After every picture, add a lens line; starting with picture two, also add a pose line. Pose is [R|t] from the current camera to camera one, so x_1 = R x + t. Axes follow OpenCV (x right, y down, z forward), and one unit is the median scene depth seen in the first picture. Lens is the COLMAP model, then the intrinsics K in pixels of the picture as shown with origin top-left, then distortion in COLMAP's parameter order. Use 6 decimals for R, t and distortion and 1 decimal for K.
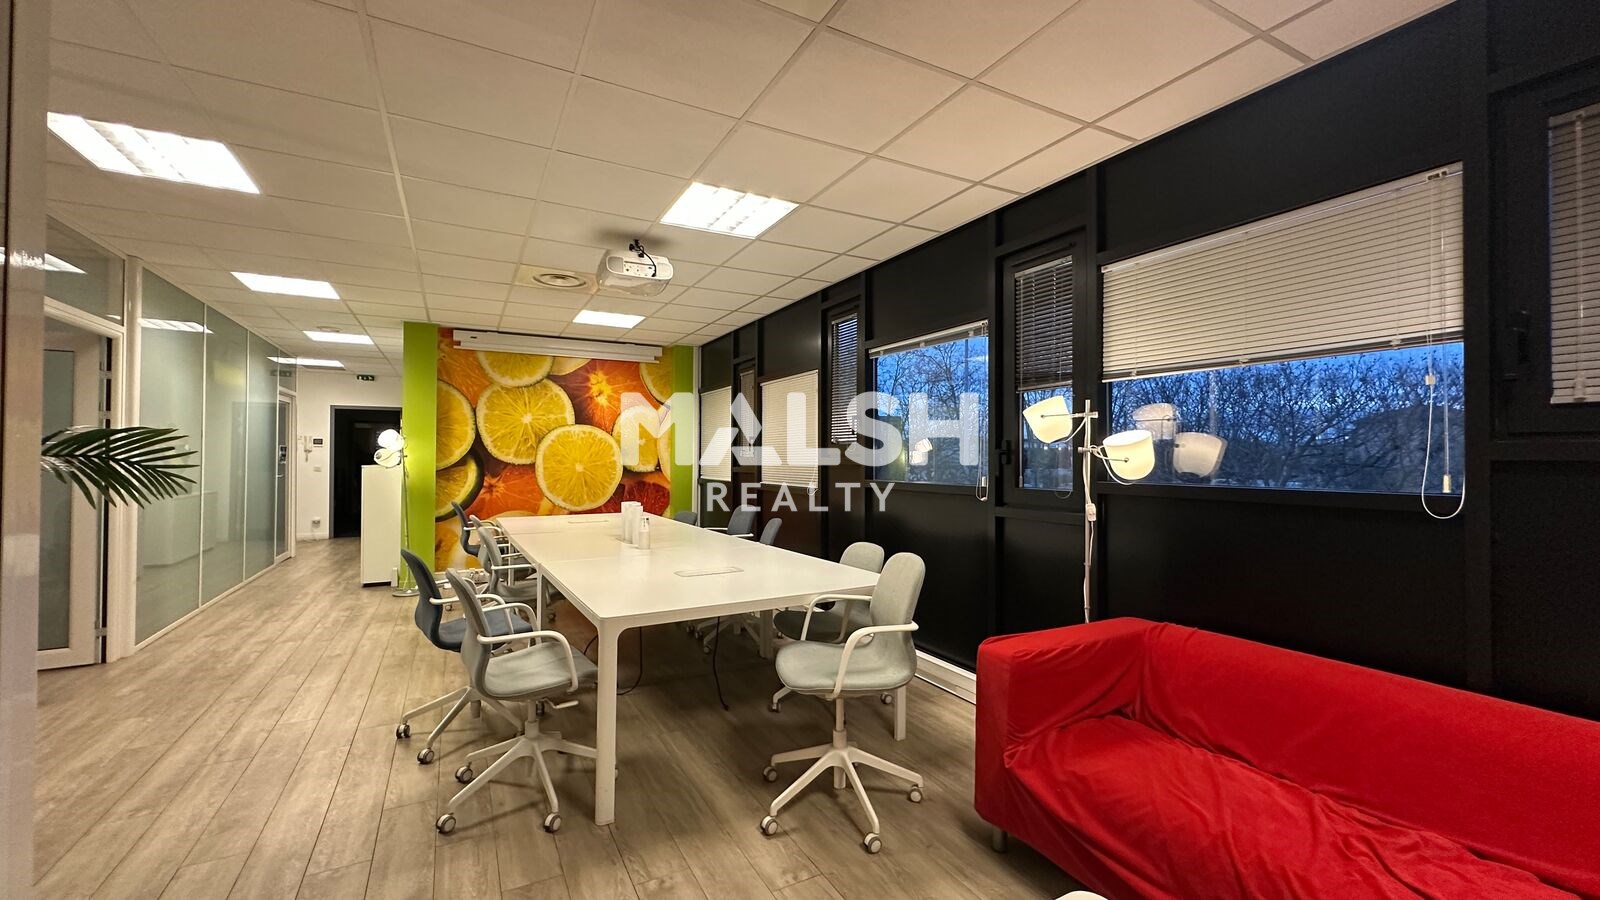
lens RADIAL K [[642.9, 0, 805.3], [0, 642.9, 447.2], [0, 0, 1]] dist [-0.003924, -0.000067]
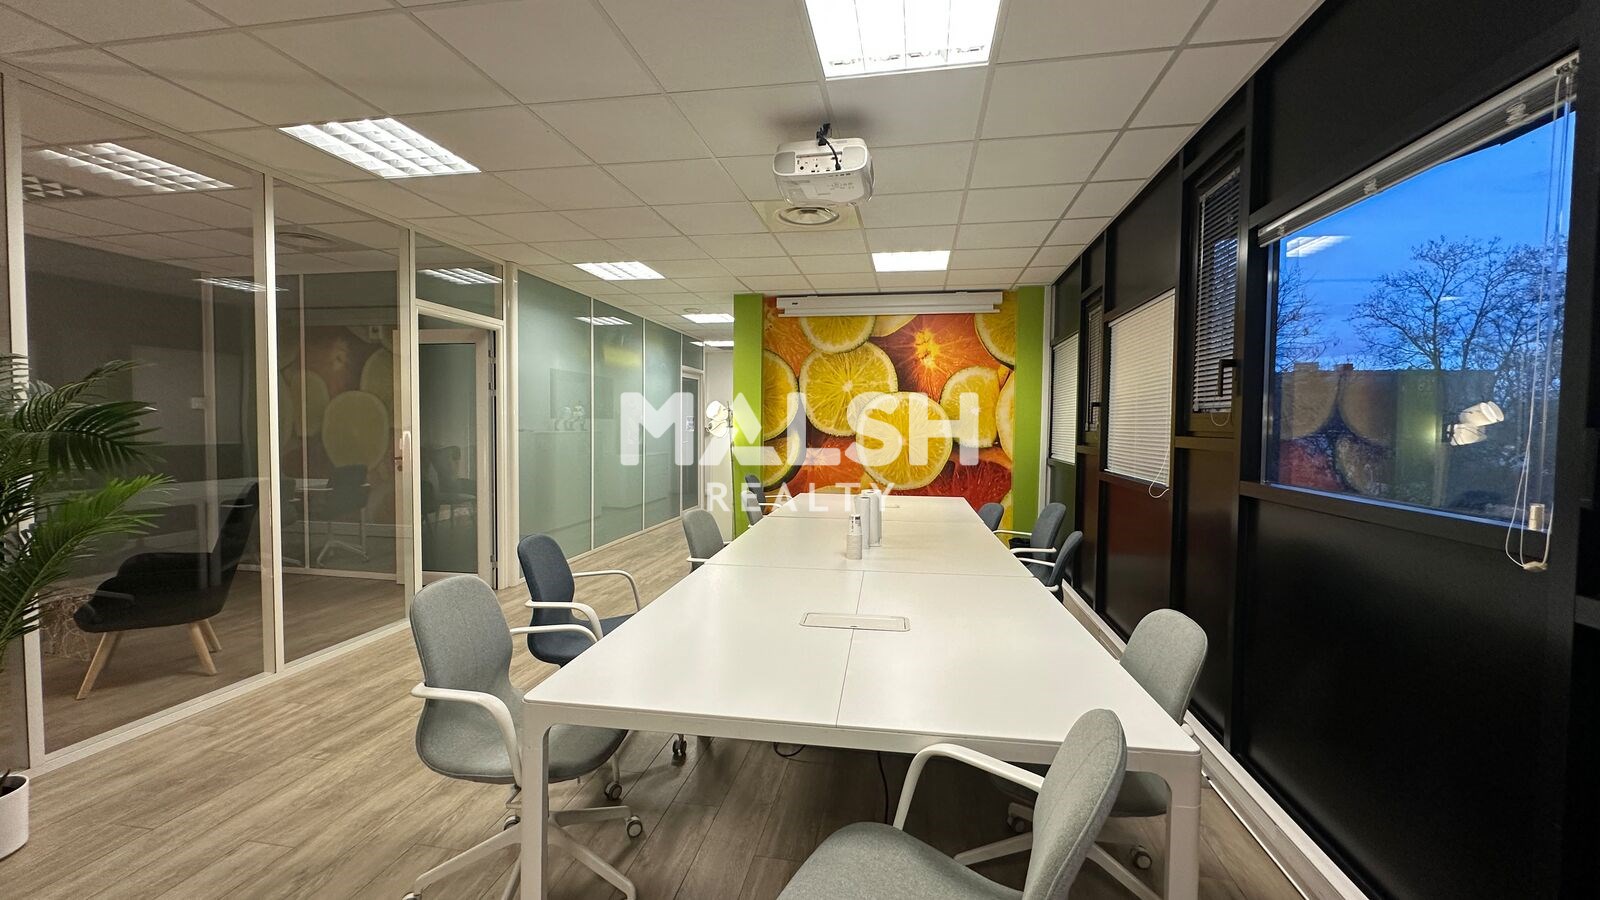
lens RADIAL K [[642.9, 0, 793.8], [0, 642.9, 447.4], [0, 0, 1]] dist [-0.003924, -0.000067]
pose [[0.775022, 0.028898, -0.631273, 0.128766], [0.001963, 0.998839, 0.048134, -0.002824], [0.631931, -0.038544, 0.774065, 0.330936]]
